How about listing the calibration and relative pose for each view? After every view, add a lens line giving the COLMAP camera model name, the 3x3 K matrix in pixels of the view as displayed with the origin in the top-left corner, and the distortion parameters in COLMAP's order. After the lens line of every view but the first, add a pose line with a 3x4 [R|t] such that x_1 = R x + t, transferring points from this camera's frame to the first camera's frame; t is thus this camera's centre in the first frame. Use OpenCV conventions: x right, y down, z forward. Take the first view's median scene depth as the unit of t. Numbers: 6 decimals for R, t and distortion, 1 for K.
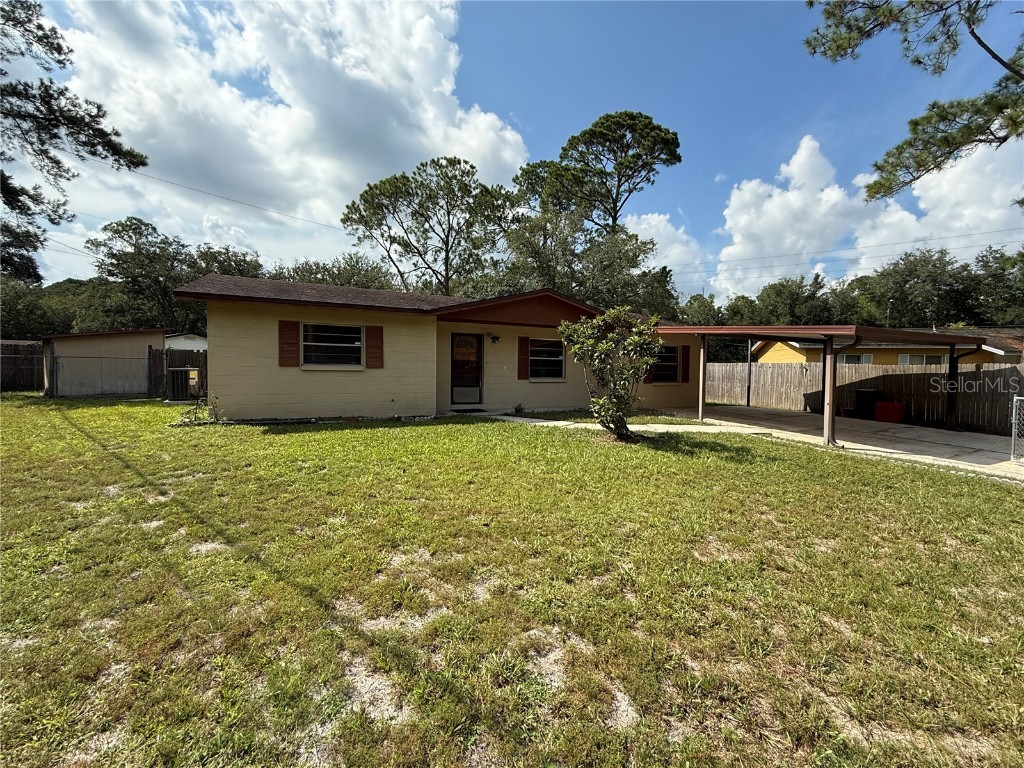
lens RADIAL K [[443.7, 0, 512.9], [0, 443.7, 383.0], [0, 0, 1]] dist [-0.002666, -0.000017]
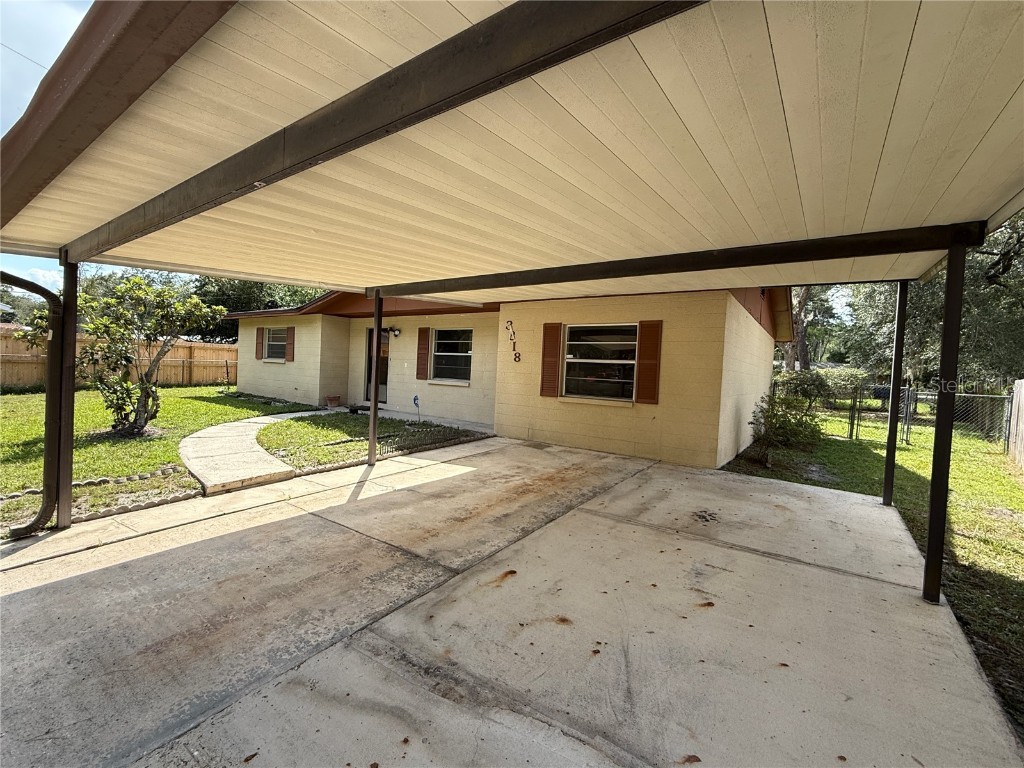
lens RADIAL K [[442.0, 0, 512.0], [0, 442.0, 384.0], [0, 0, 1]] dist [0.000459, -0.000132]
pose [[0.465202, 0.035285, -0.884501, 0.875562], [-0.072430, 0.997372, 0.001694, -0.014472], [0.882236, 0.063277, 0.466536, 0.815389]]
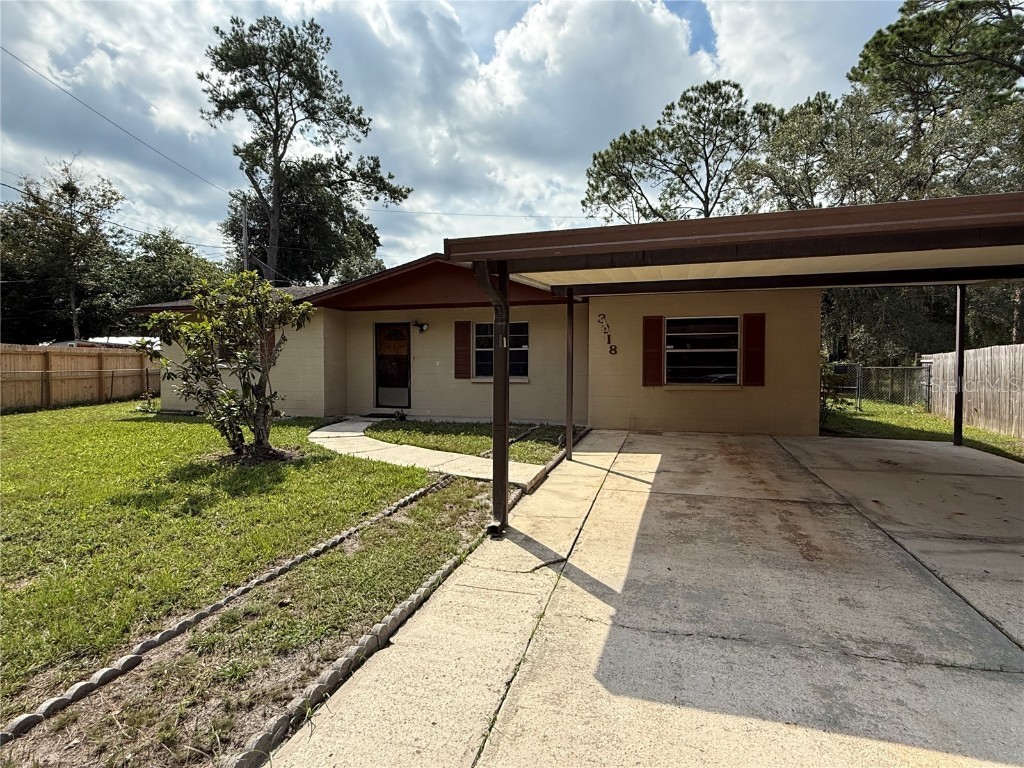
lens RADIAL K [[530.6, 0, 510.5], [0, 530.6, 383.1], [0, 0, 1]] dist [0.000275, -0.000583]
pose [[0.718122, 0.005055, -0.695899, 0.745948], [-0.014867, 0.999857, -0.008080, 0.005659], [0.695758, 0.016148, 0.718094, 0.442413]]
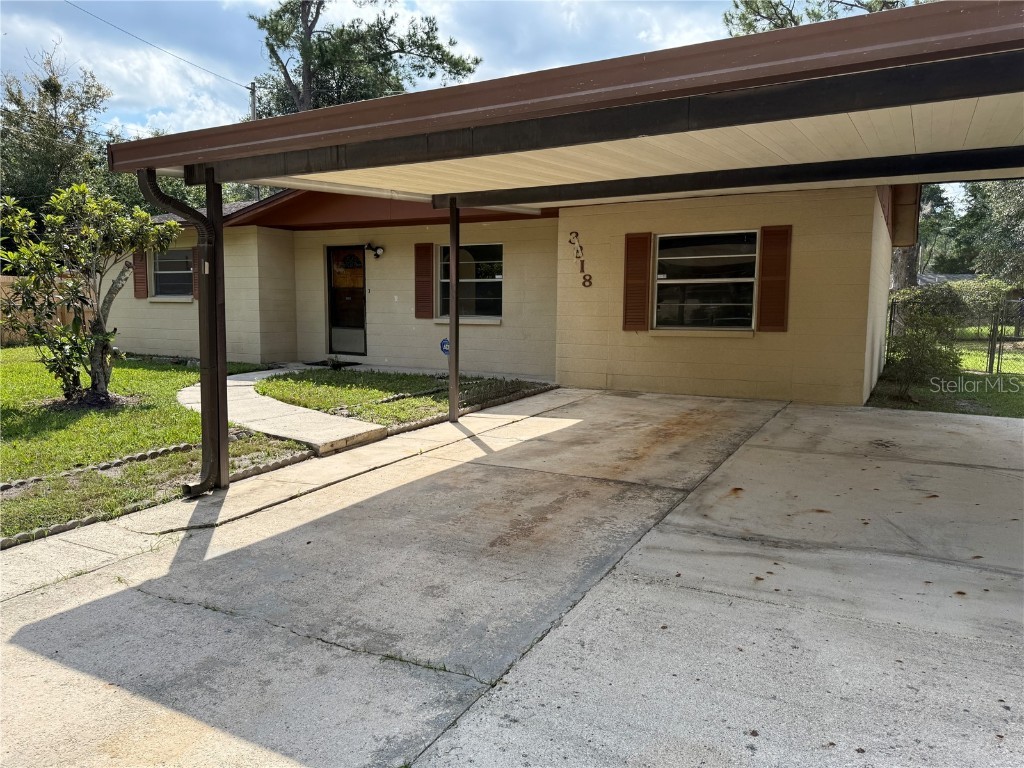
lens RADIAL K [[720.0, 0, 512.0], [0, 720.0, 384.0], [0, 0, 1]] dist [0.085636, -0.126500]
pose [[0.558770, 0.077467, -0.825697, 0.924014], [-0.029839, 0.996861, 0.073333, 0.004995], [0.828786, -0.016338, 0.559328, 0.604459]]
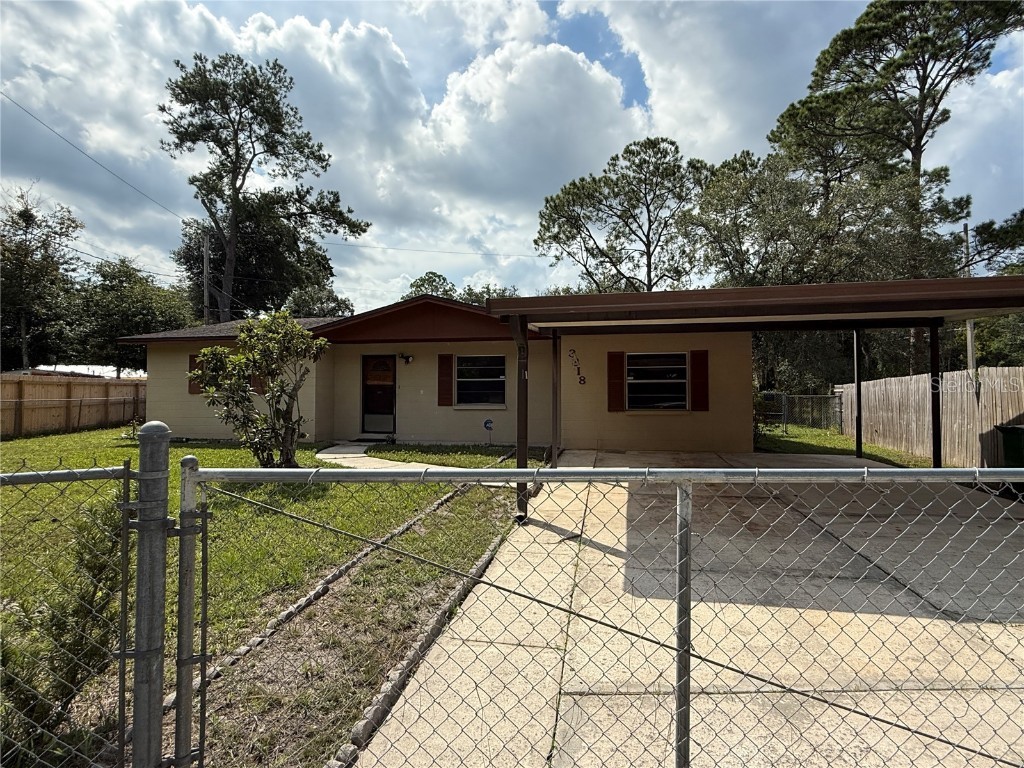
lens RADIAL K [[530.6, 0, 510.5], [0, 530.6, 383.1], [0, 0, 1]] dist [0.000275, -0.000583]
pose [[0.785228, -0.031955, -0.618381, 0.773812], [-0.010625, 0.997825, -0.065054, 0.012953], [0.619115, 0.057652, 0.783181, 0.321850]]
